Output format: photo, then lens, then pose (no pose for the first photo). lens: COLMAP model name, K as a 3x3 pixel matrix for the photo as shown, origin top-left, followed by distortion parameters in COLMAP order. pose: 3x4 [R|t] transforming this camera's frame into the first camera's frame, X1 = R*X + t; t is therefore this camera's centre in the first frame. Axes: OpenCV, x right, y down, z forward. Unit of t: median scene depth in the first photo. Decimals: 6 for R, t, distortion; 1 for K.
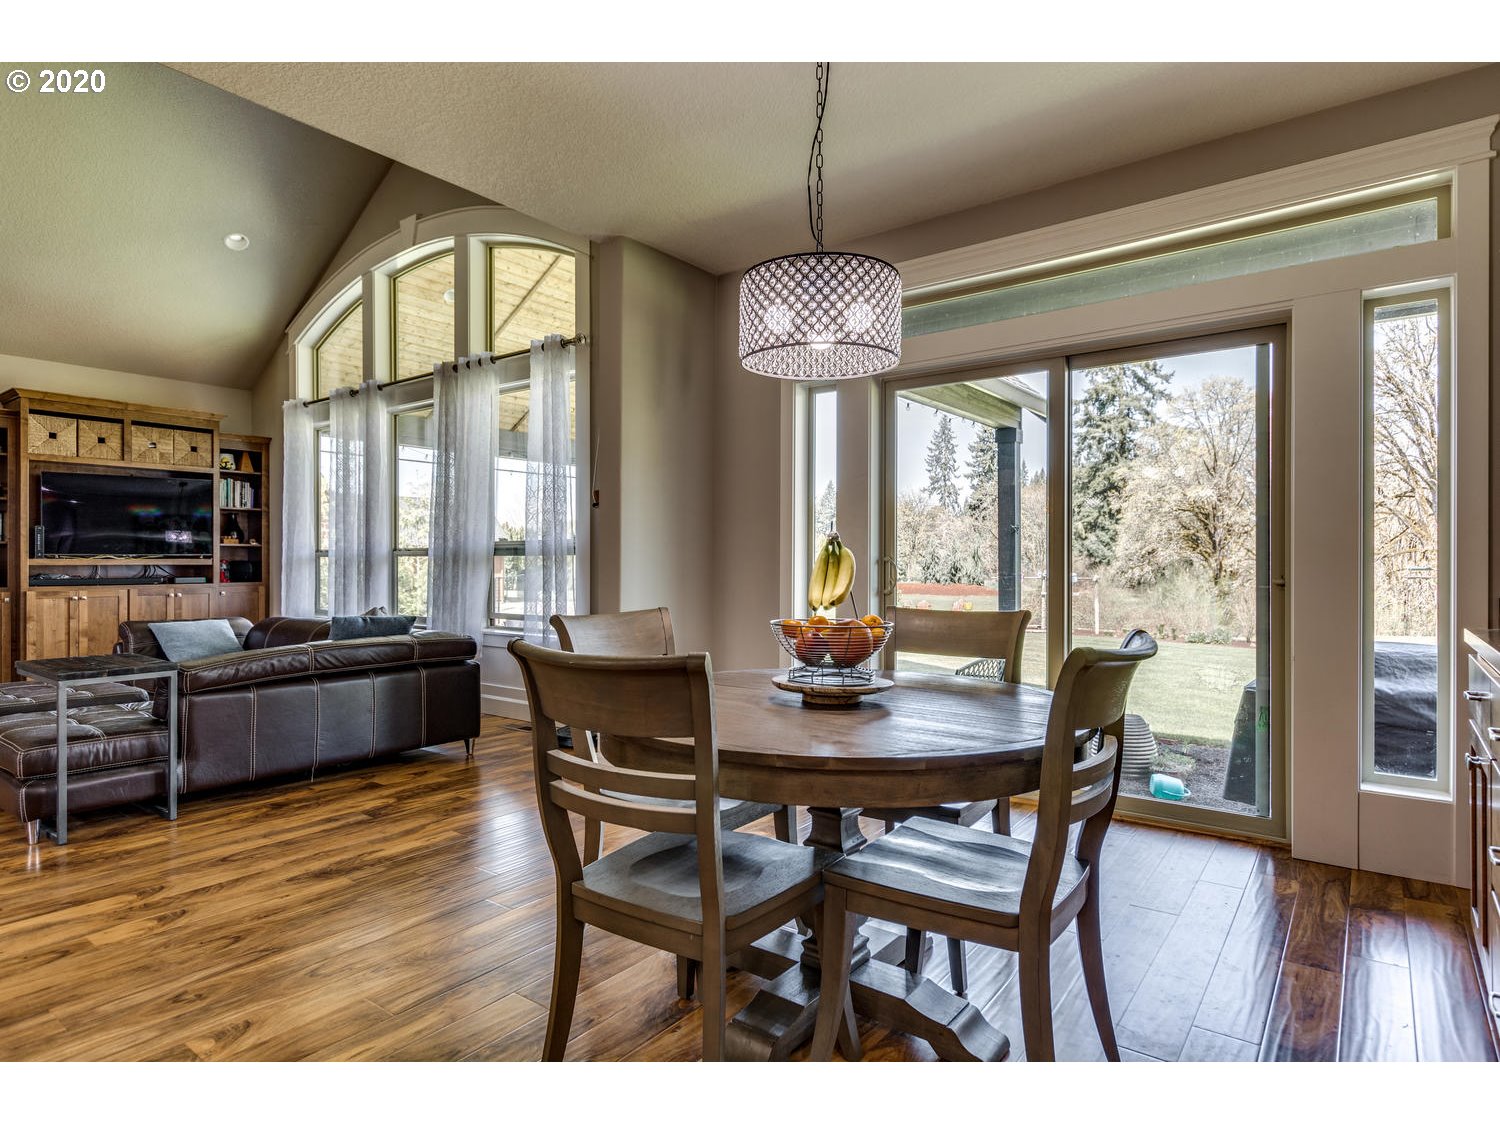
lens RADIAL K [[831.9, 0, 748.3], [0, 831.9, 563.5], [0, 0, 1]] dist [-0.006723, -0.001141]
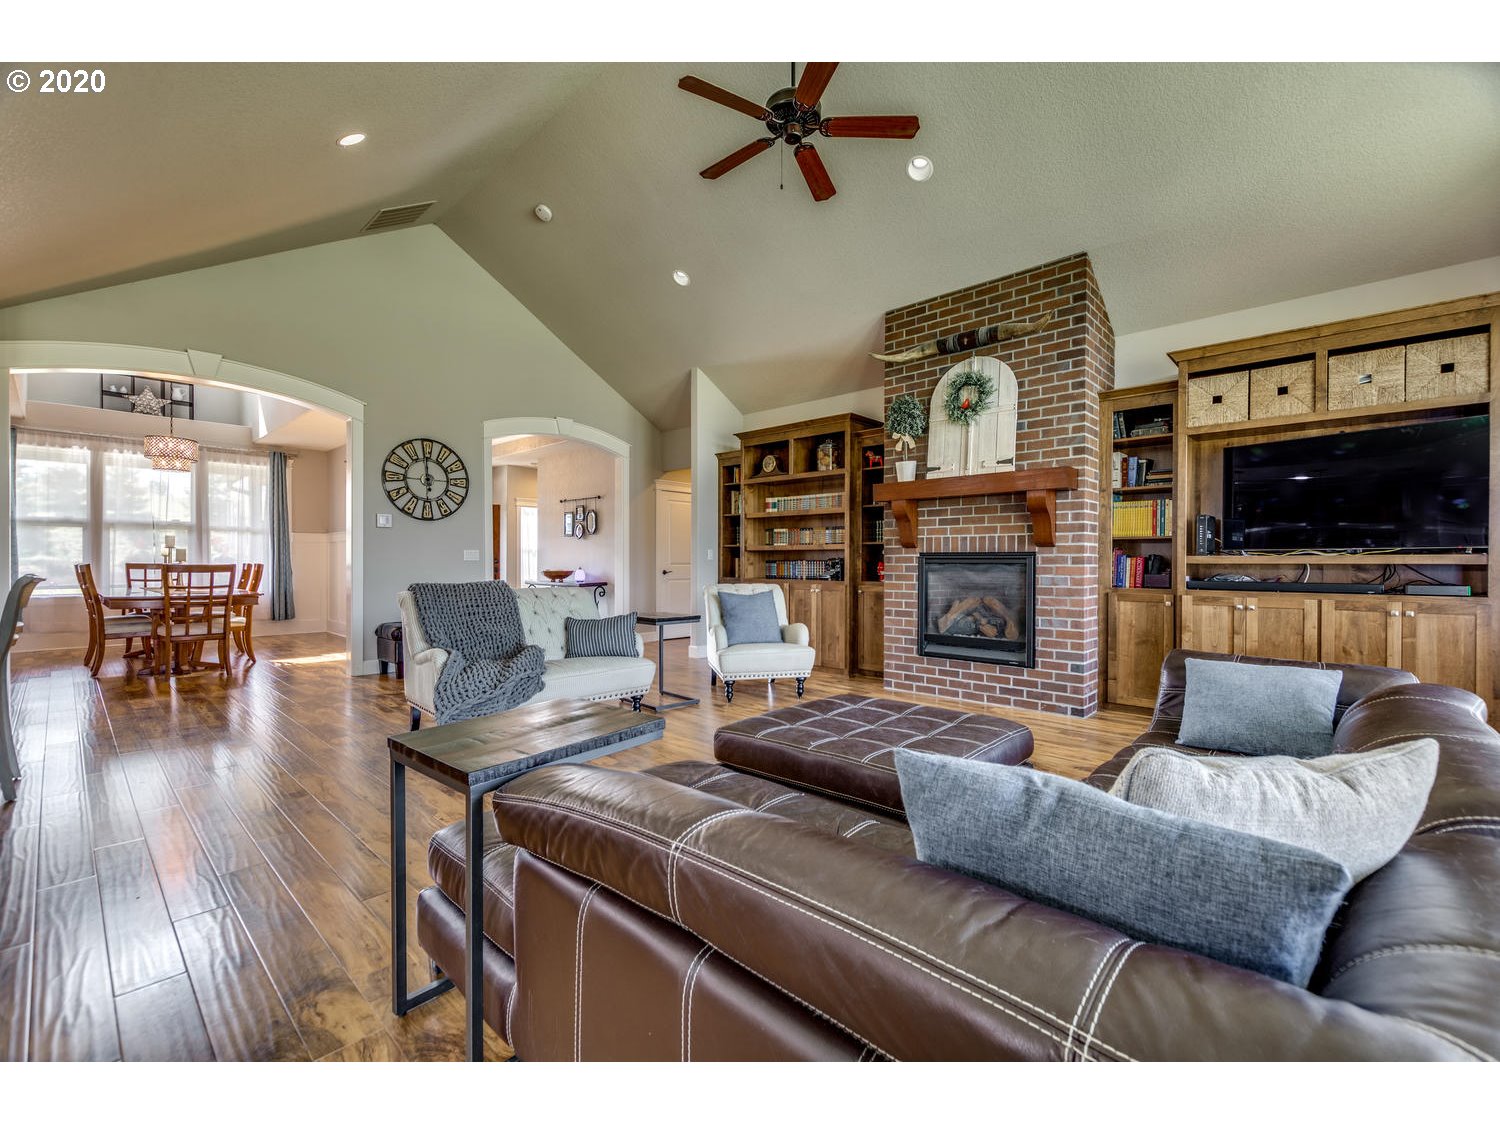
lens RADIAL K [[645.9, 0, 761.5], [0, 645.9, 564.9], [0, 0, 1]] dist [-0.004365, -0.000083]
pose [[-0.100288, 0.003385, -0.994953, -0.176068], [-0.005561, 0.999977, 0.003962, 0.002978], [0.994943, 0.005930, -0.100266, 0.598369]]
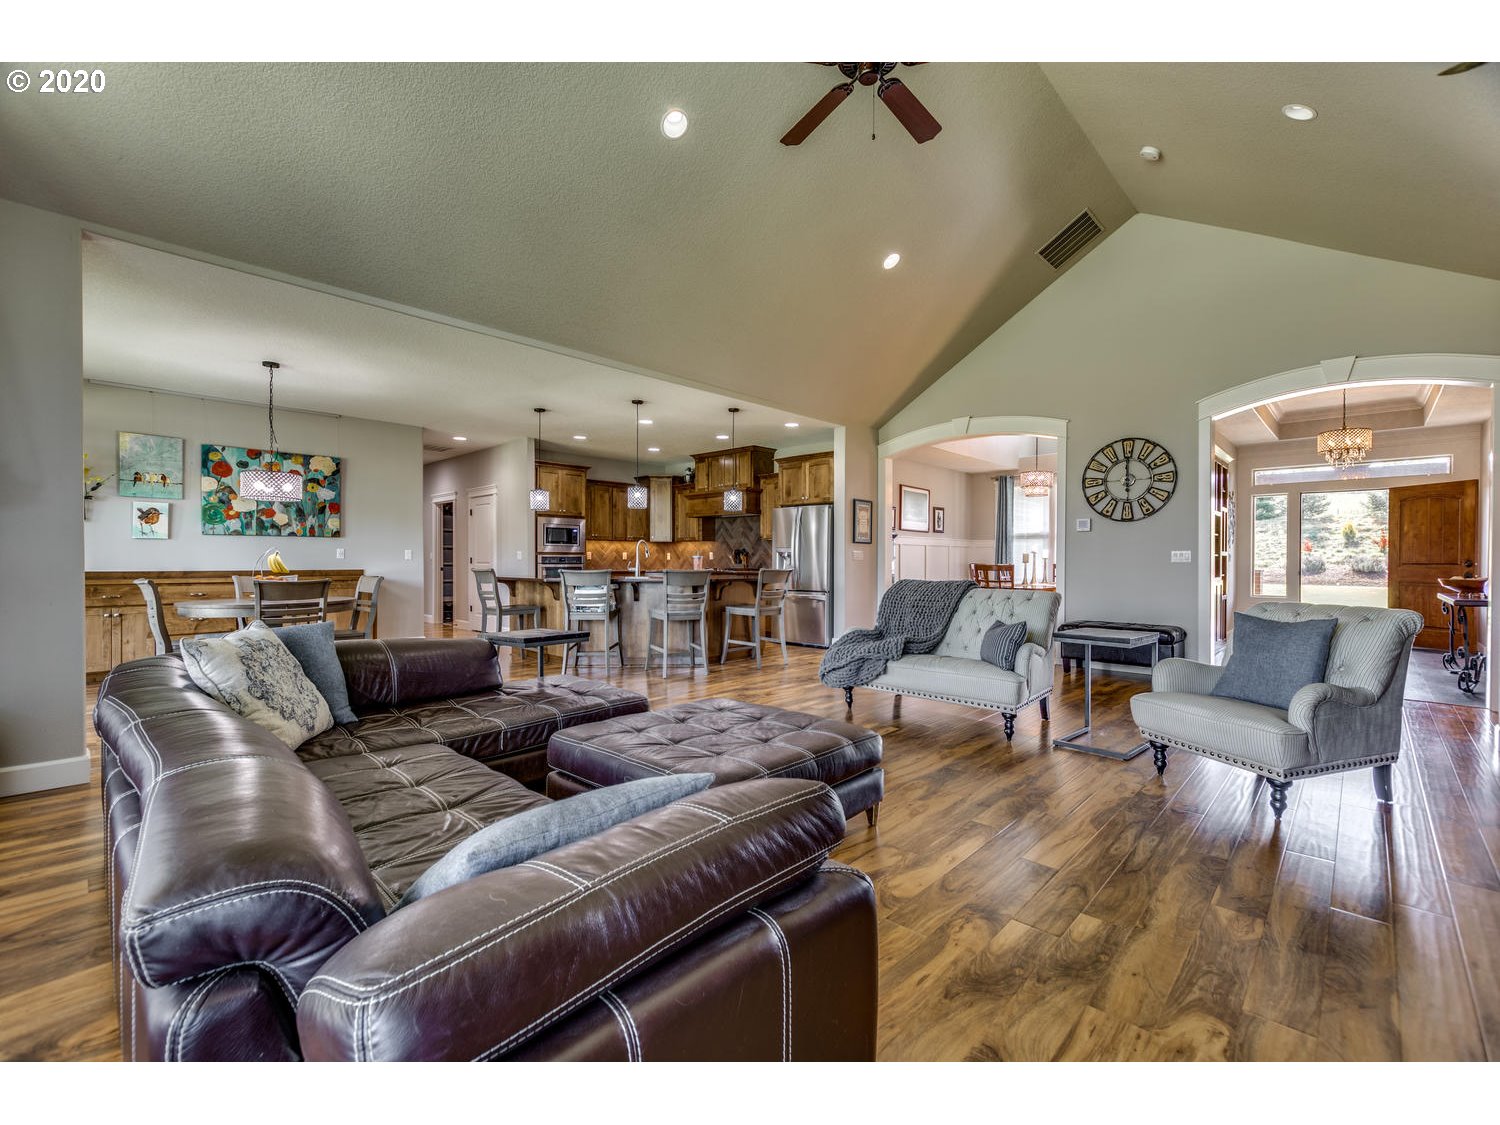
lens RADIAL K [[646.5, 0, 740.0], [0, 646.5, 563.4], [0, 0, 1]] dist [0.002895, -0.001551]
pose [[-0.991095, -0.006860, 0.132979, -0.629967], [-0.005606, 0.999936, 0.009800, -0.001814], [-0.133038, 0.008967, -0.991070, 0.996366]]
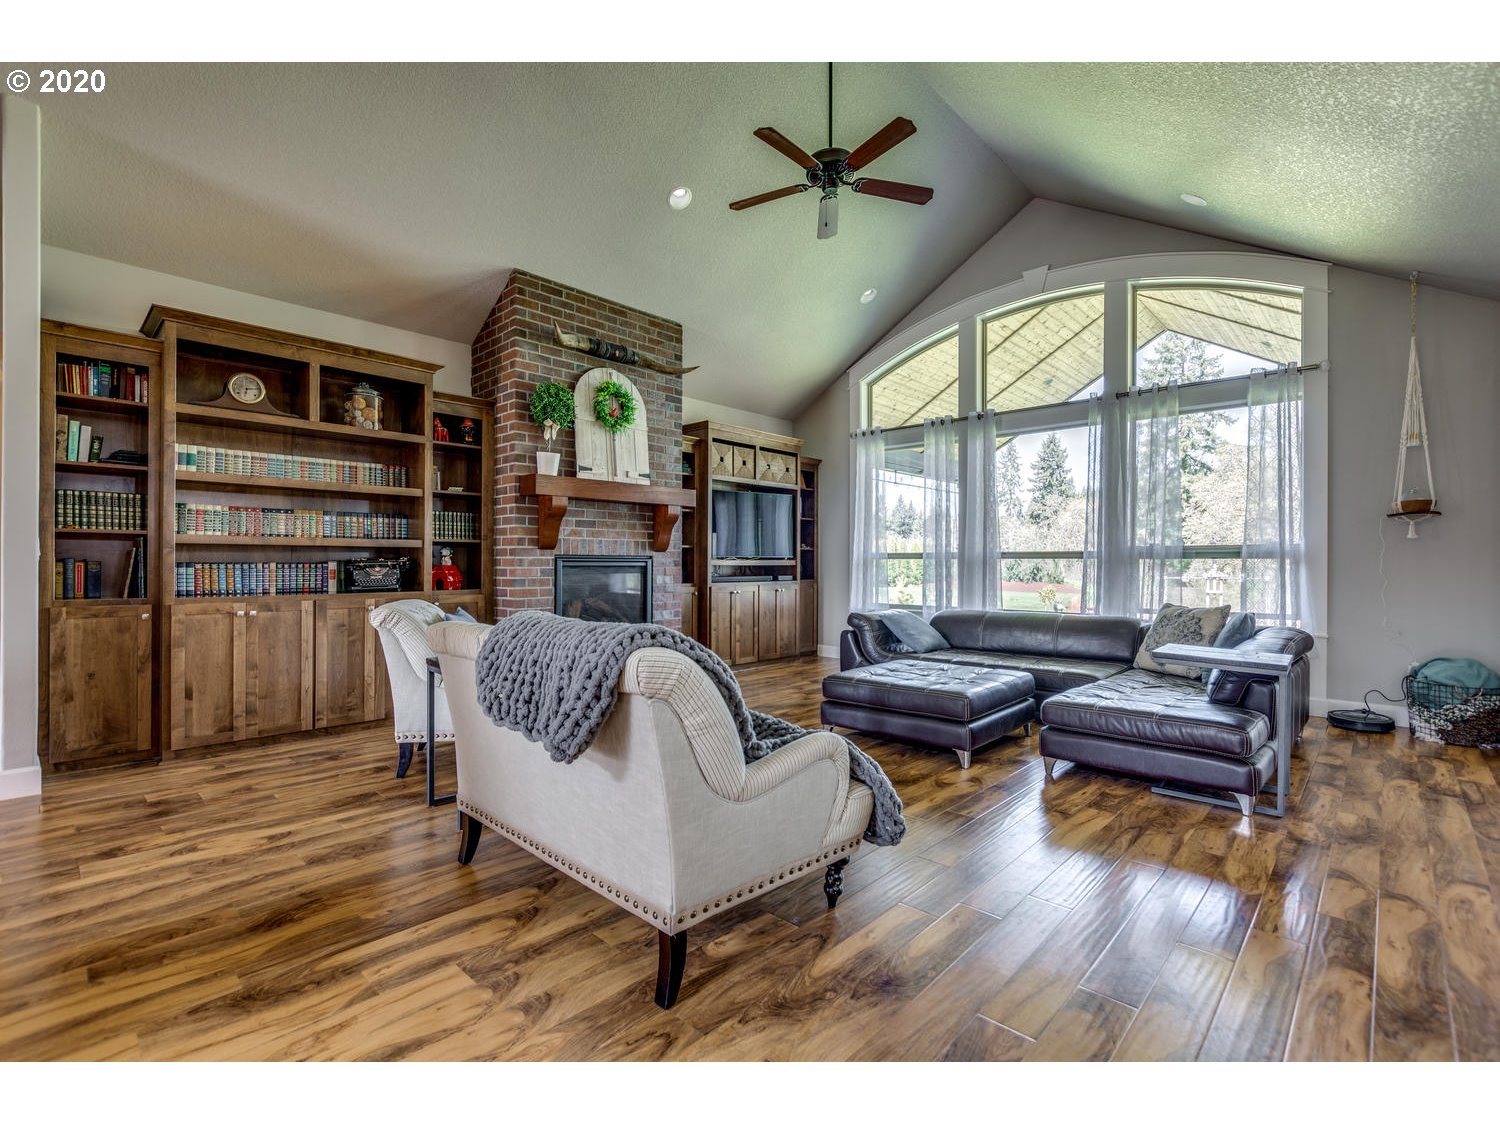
lens RADIAL K [[684.0, 0, 749.7], [0, 684.0, 560.5], [0, 0, 1]] dist [0.000418, -0.000048]
pose [[0.994258, 0.002727, -0.106971, -0.656674], [-0.003278, 0.999982, -0.004972, -0.000158], [0.106955, 0.005294, 0.994250, 0.000899]]
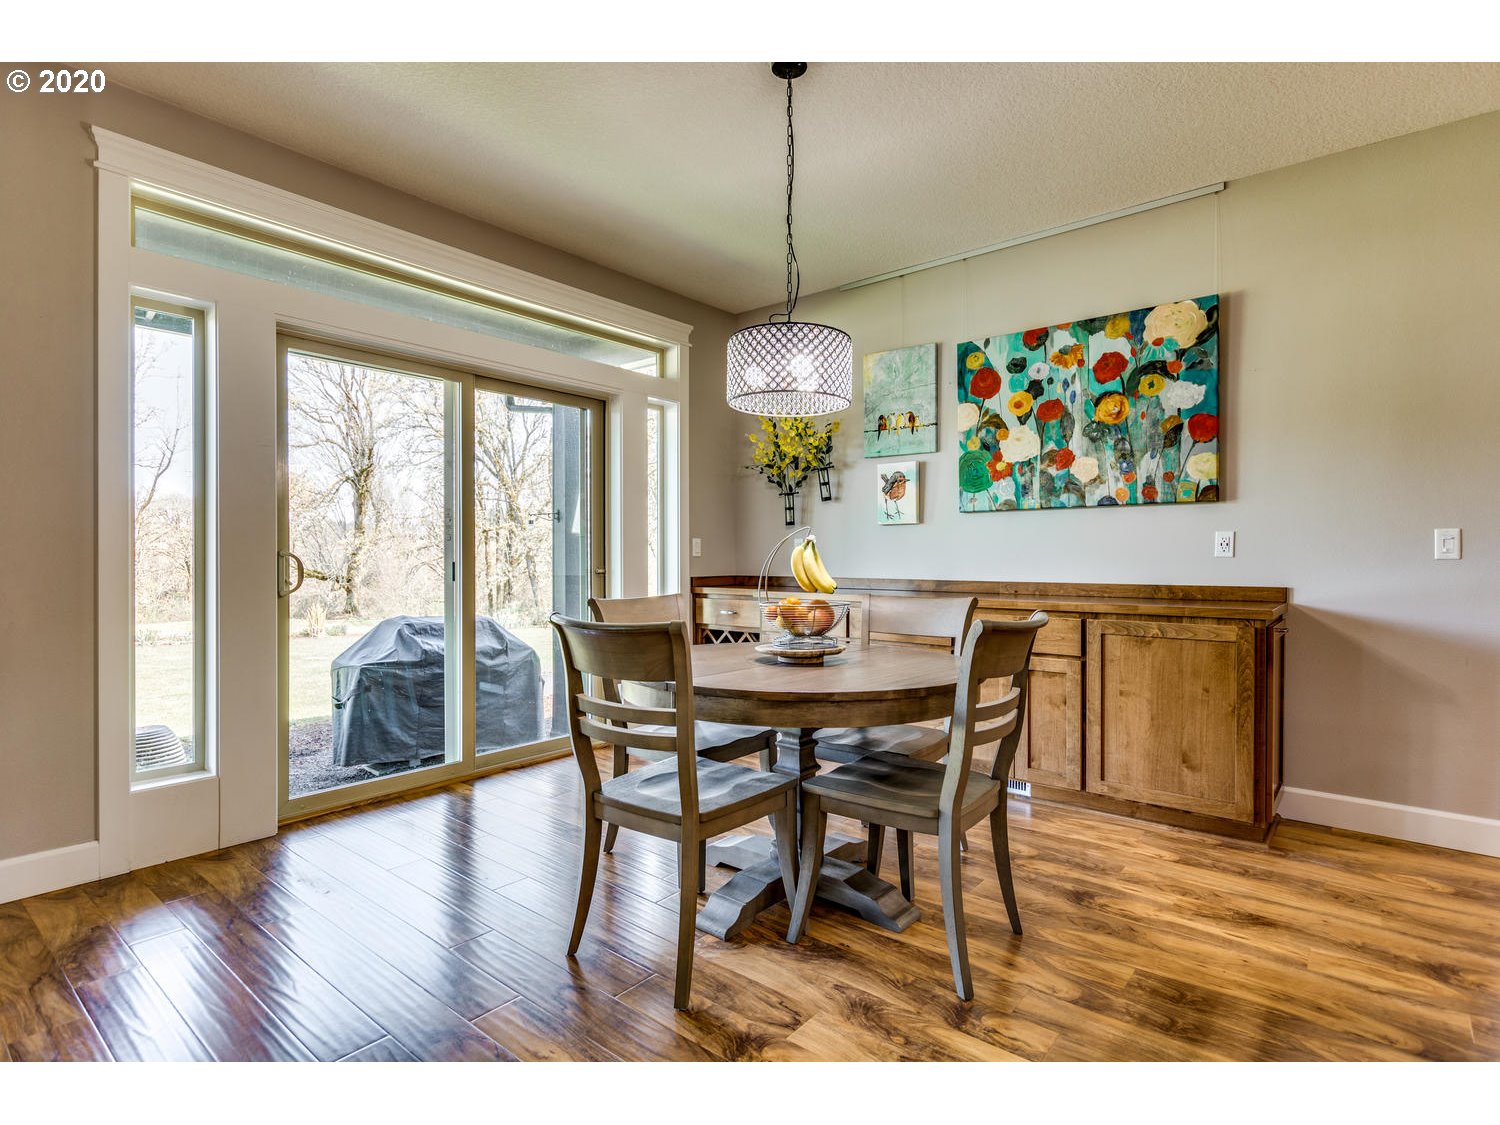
lens RADIAL K [[761.3, 0, 756.9], [0, 761.3, 563.8], [0, 0, 1]] dist [0.002852, -0.000298]
pose [[0.046519, -0.008707, 0.998879, -0.331729], [0.000568, 0.999962, 0.008690, 0.004315], [-0.998917, 0.000163, 0.046522, 0.300456]]
